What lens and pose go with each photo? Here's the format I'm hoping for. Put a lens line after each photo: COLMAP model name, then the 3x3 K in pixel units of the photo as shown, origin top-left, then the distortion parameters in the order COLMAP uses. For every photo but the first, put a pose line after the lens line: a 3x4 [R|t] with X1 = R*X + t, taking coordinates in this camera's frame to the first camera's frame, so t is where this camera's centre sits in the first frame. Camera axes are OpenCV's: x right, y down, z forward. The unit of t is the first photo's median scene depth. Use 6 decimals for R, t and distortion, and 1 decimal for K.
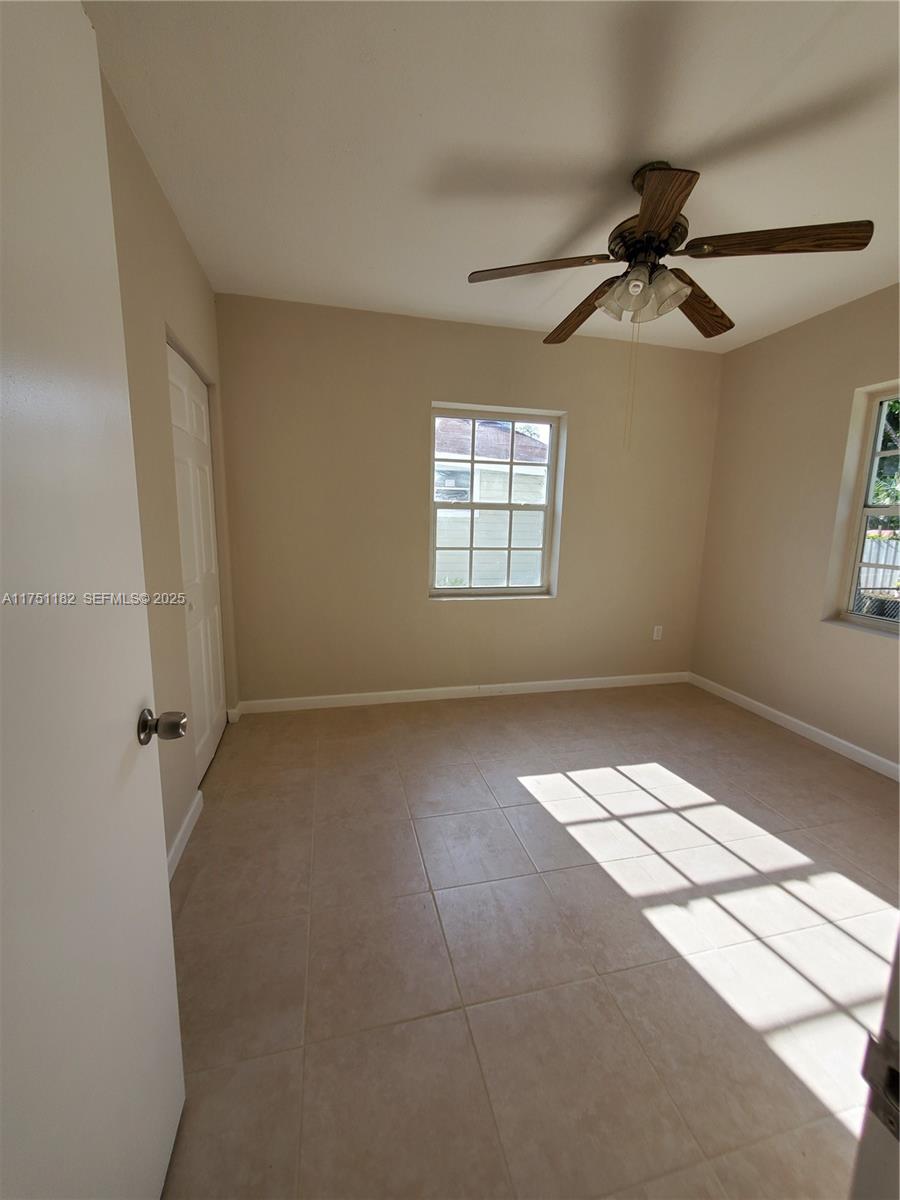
lens RADIAL K [[477.8, 0, 451.9], [0, 477.8, 600.4], [0, 0, 1]] dist [0.005105, -0.000229]
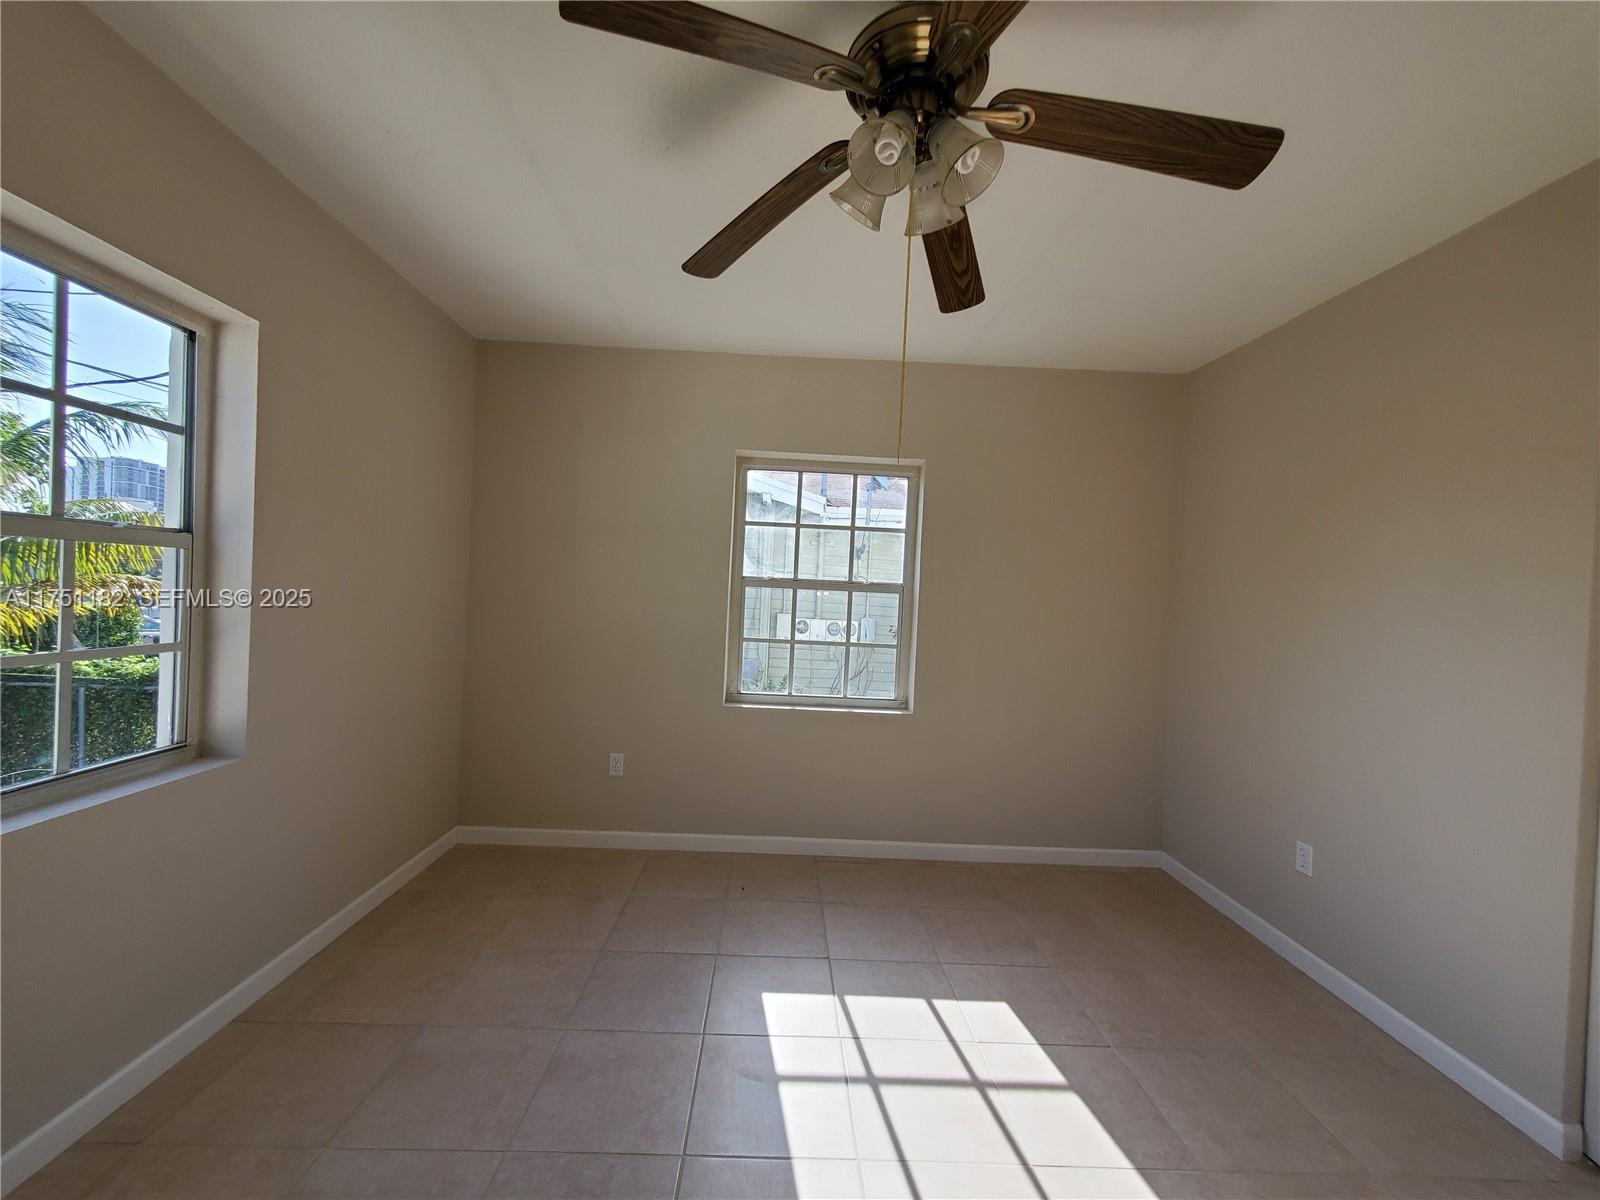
lens RADIAL K [[637.0, 0, 820.3], [0, 637.0, 613.2], [0, 0, 1]] dist [0.005105, -0.000229]
pose [[0.976180, 0.027741, -0.215182, 0.303811], [-0.061110, 0.986794, -0.150010, -0.008021], [0.208179, 0.159586, 0.964984, 0.067325]]
